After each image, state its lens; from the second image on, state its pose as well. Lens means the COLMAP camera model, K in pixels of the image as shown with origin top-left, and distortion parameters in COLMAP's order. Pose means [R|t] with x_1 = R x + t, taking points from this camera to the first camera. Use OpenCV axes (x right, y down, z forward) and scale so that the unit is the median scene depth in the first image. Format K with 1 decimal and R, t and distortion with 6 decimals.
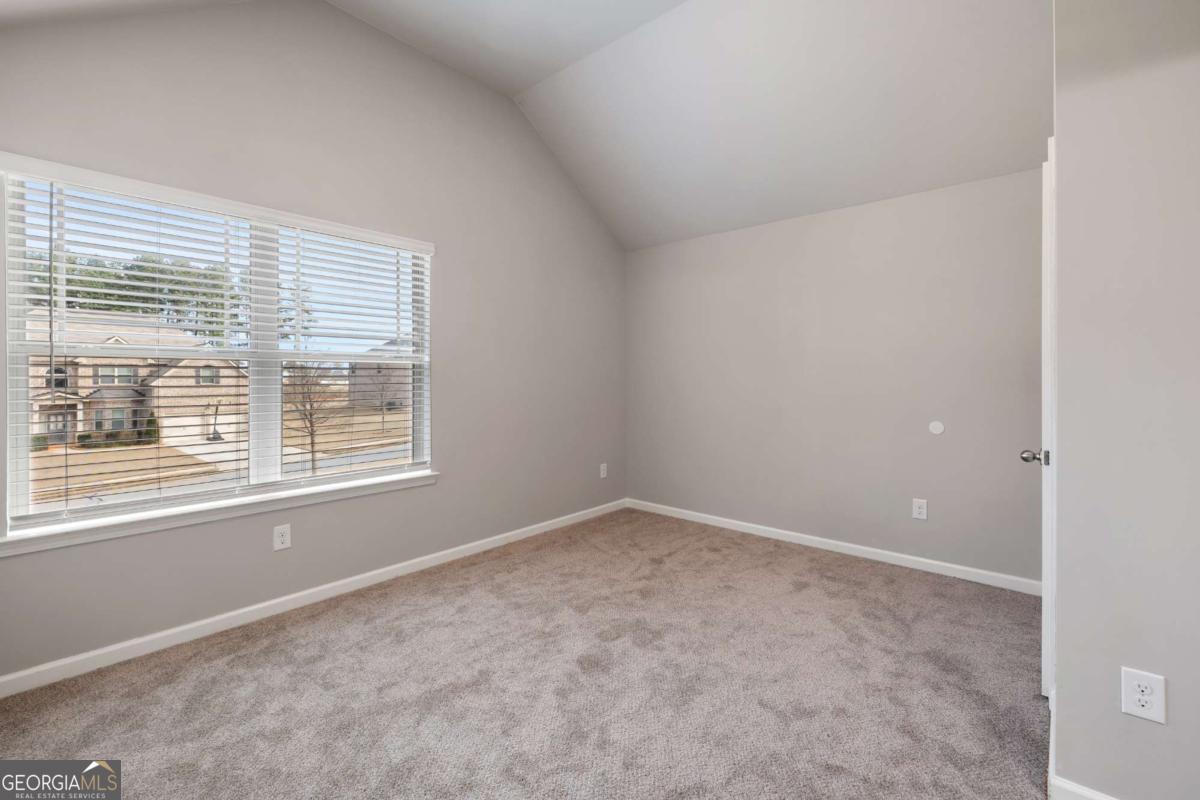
lens RADIAL K [[515.2, 0, 593.4], [0, 515.2, 383.0], [0, 0, 1]] dist [0.002120, 0.000568]
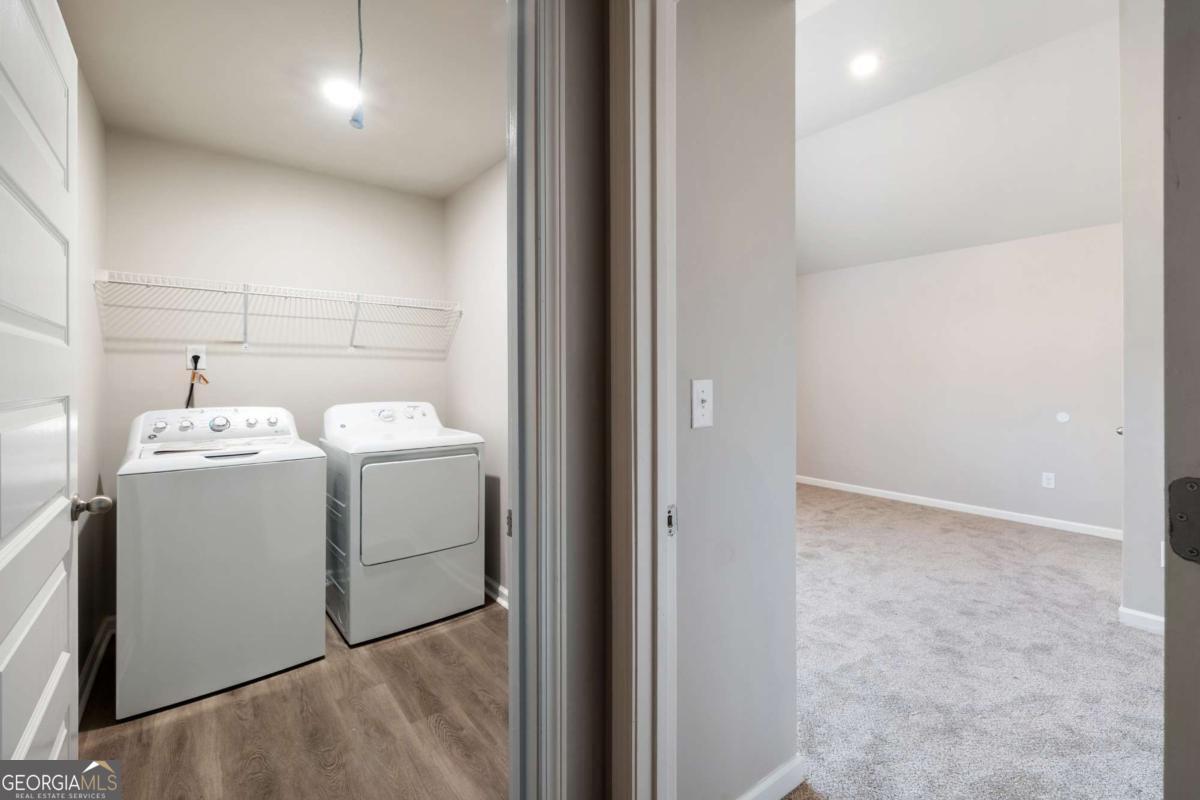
lens RADIAL K [[515.2, 0, 593.4], [0, 515.2, 383.0], [0, 0, 1]] dist [0.002120, 0.000568]
pose [[0.982873, 0.002838, -0.184264, -0.267082], [-0.002823, 0.999996, 0.000344, 0.003943], [0.184264, 0.000182, 0.982877, -0.514438]]
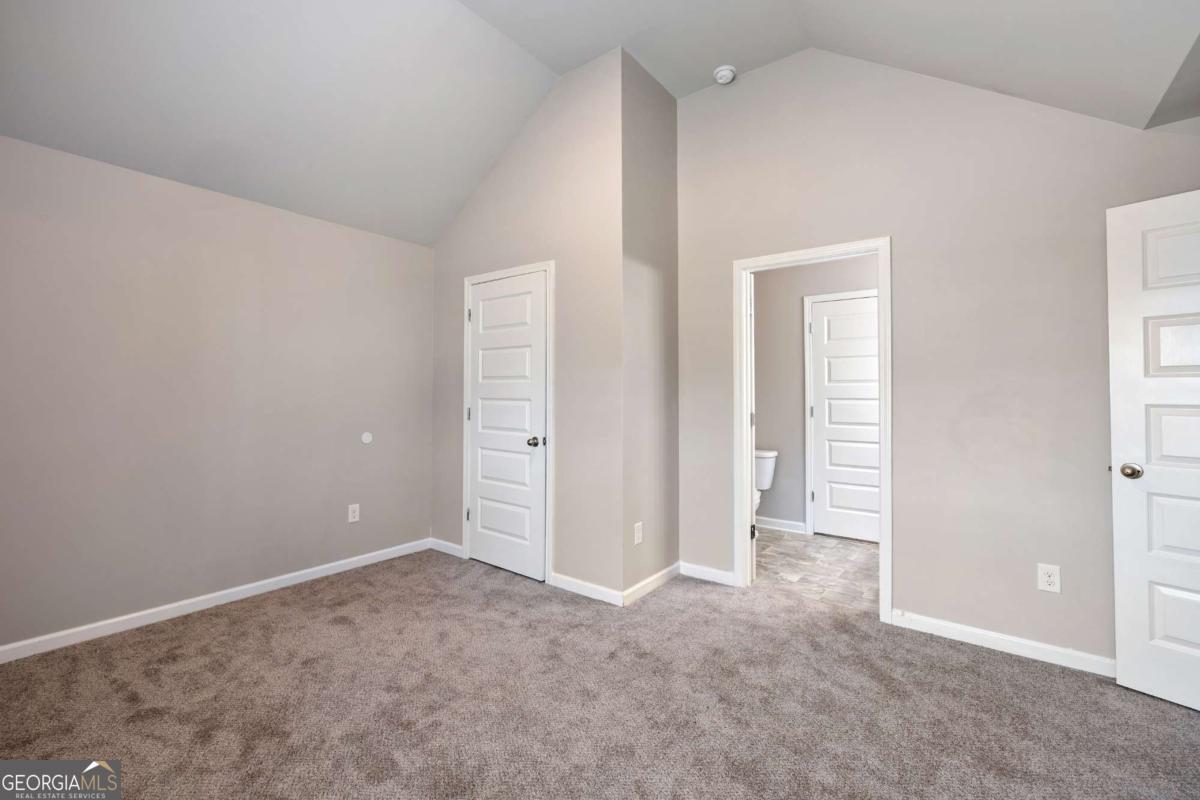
lens RADIAL K [[515.2, 0, 593.4], [0, 515.2, 383.0], [0, 0, 1]] dist [0.002120, 0.000568]
pose [[-0.072930, 0.022963, 0.997073, -0.553337], [0.006249, 0.999726, -0.022567, -0.006881], [-0.997317, 0.004585, -0.073054, 0.616518]]
